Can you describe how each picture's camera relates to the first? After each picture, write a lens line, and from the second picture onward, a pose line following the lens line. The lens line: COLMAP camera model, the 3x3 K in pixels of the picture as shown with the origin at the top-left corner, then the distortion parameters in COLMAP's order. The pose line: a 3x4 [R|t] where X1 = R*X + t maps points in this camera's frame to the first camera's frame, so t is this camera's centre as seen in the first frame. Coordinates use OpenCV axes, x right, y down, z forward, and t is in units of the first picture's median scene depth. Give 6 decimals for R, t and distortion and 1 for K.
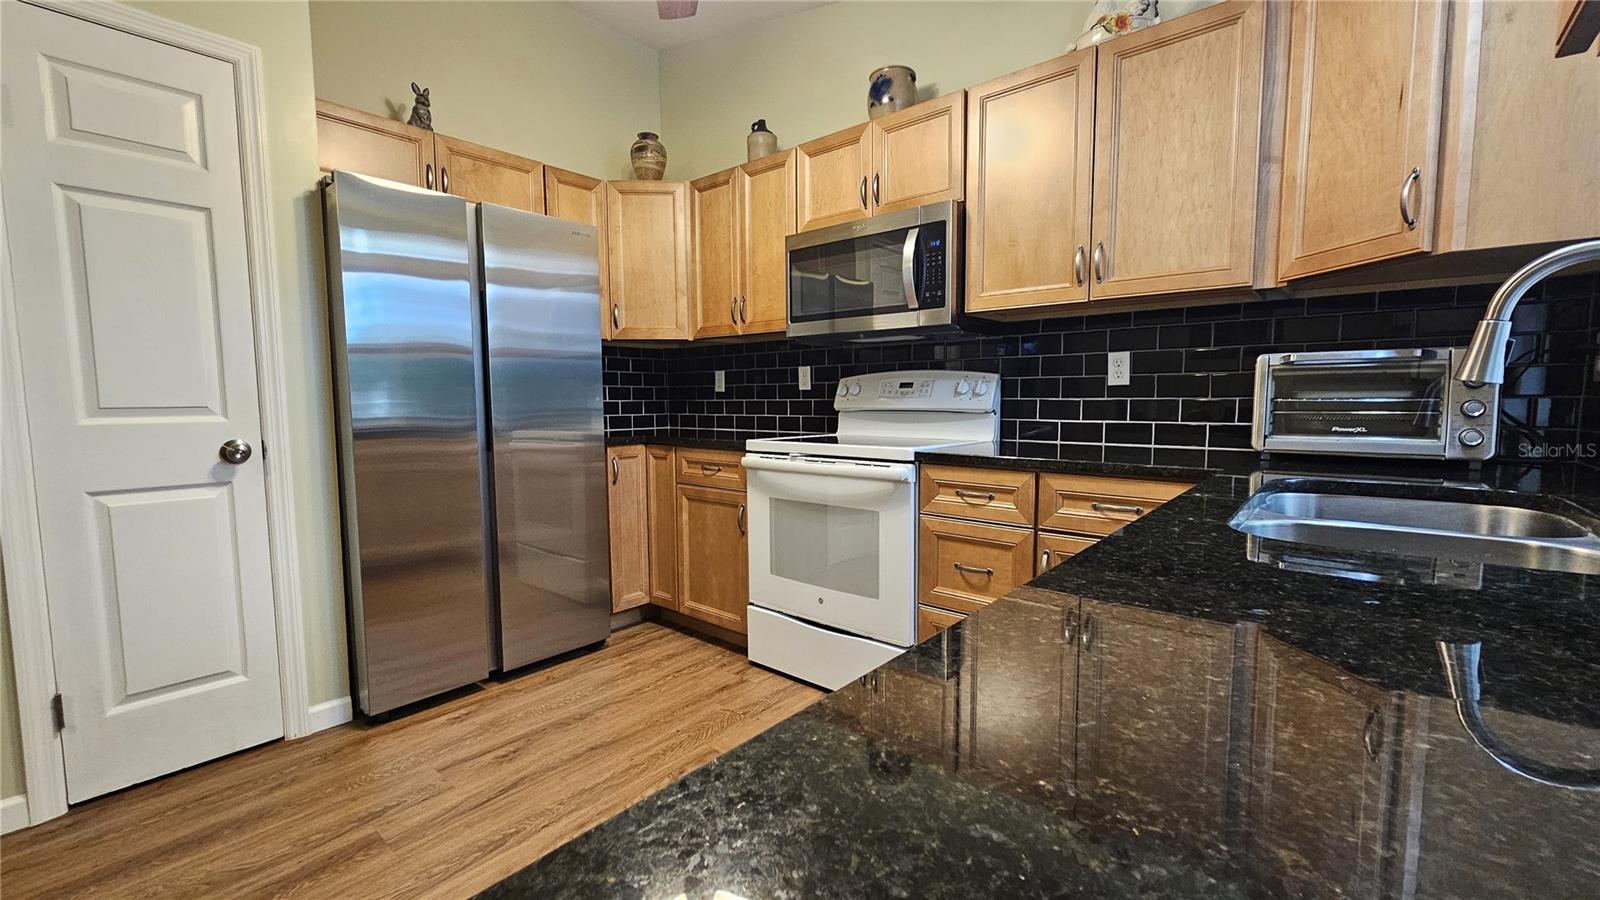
lens RADIAL K [[657.4, 0, 803.5], [0, 657.4, 452.7], [0, 0, 1]] dist [-0.002895, 0.000775]
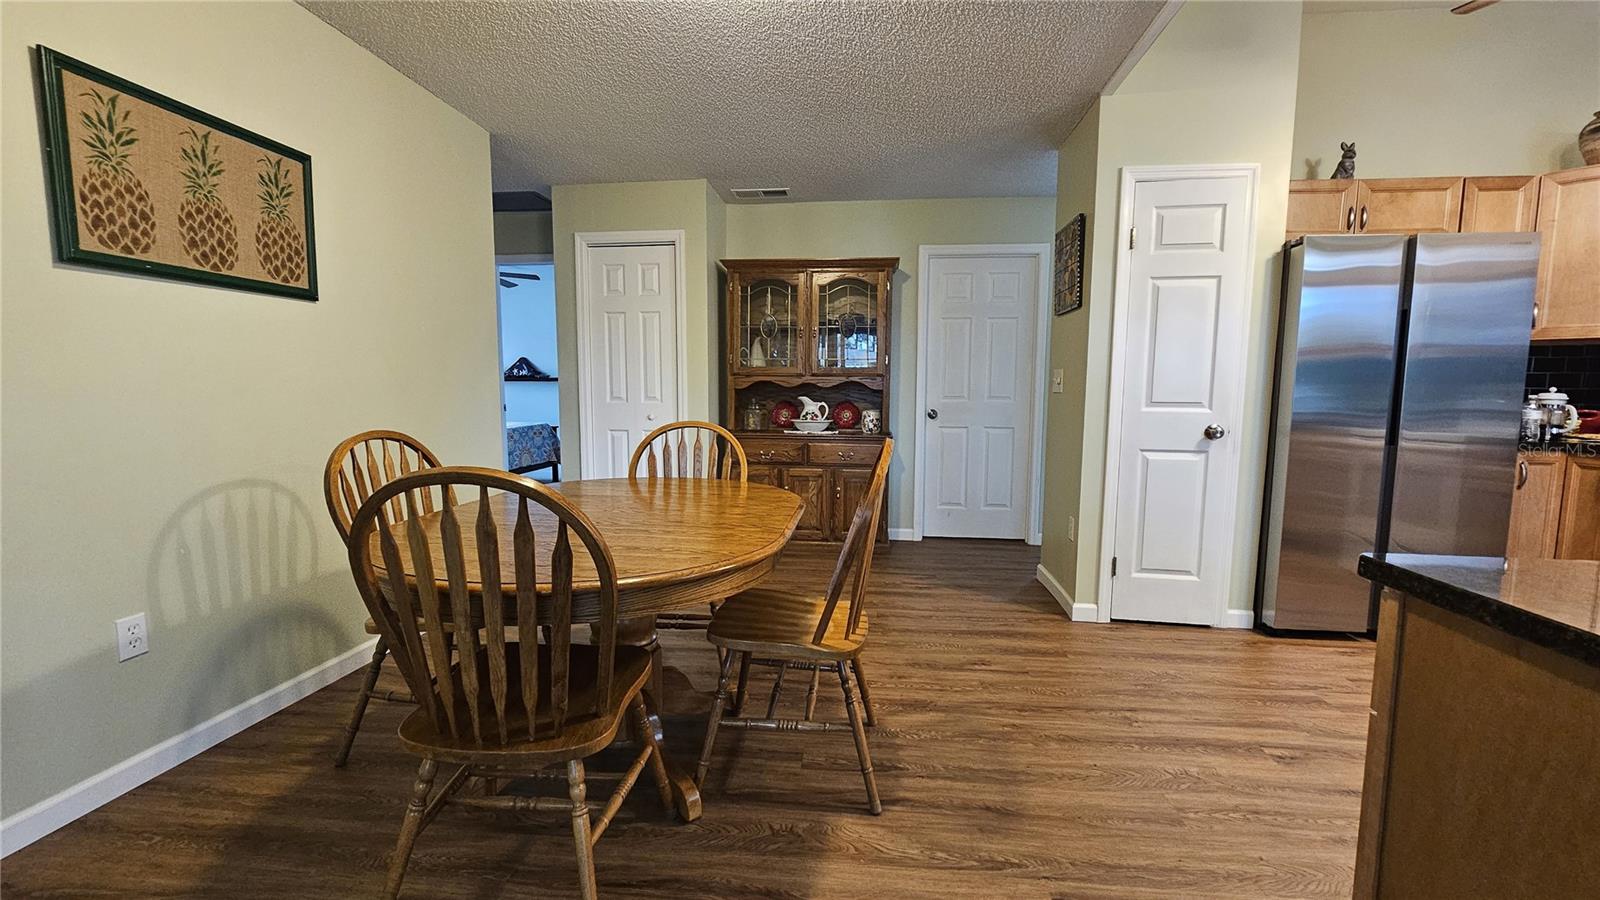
lens RADIAL K [[657.4, 0, 803.2], [0, 657.4, 455.8], [0, 0, 1]] dist [-0.002895, 0.000775]
pose [[0.554766, 0.094953, -0.826570, -0.097722], [-0.082570, 0.994845, 0.058865, 0.038512], [0.827899, 0.035594, 0.559747, -0.595168]]
